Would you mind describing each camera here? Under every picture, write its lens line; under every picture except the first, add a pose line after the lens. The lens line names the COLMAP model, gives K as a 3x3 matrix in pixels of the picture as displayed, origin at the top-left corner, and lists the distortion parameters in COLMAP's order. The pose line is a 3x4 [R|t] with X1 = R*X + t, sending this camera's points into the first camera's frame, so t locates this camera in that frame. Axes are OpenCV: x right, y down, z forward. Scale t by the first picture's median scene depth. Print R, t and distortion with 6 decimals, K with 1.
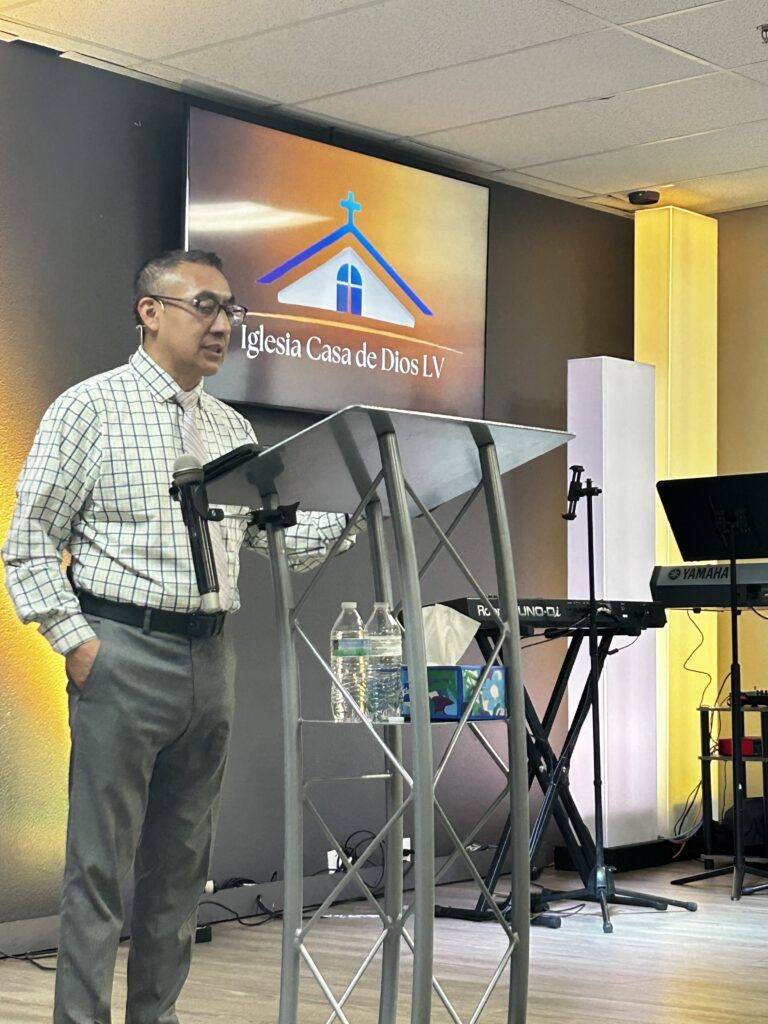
lens RADIAL K [[2129.1, 0, 391.0], [0, 2129.1, 508.3], [0, 0, 1]] dist [0.310090, 0.000000]
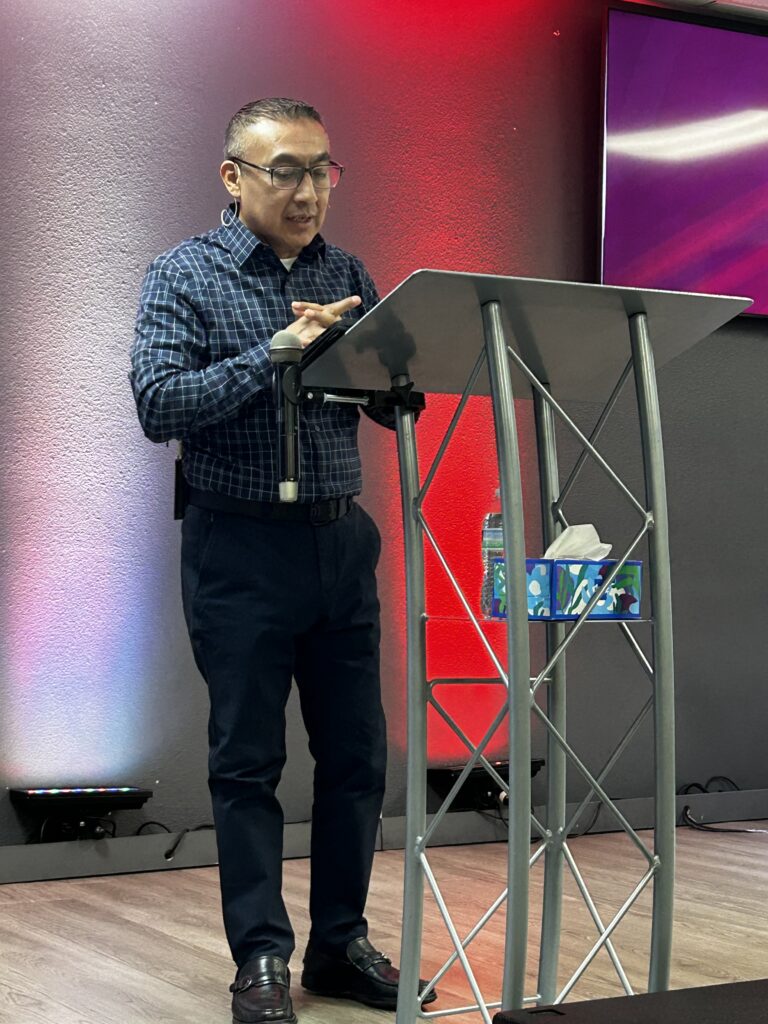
lens RADIAL K [[1931.9, 0, 367.6], [0, 1931.9, 529.3], [0, 0, 1]] dist [0.045261, 0.000000]
pose [[0.919444, 0.000922, -0.393219, 0.264663], [0.014662, 0.999221, 0.036627, 0.029302], [0.392947, -0.039441, 0.918715, 0.215642]]
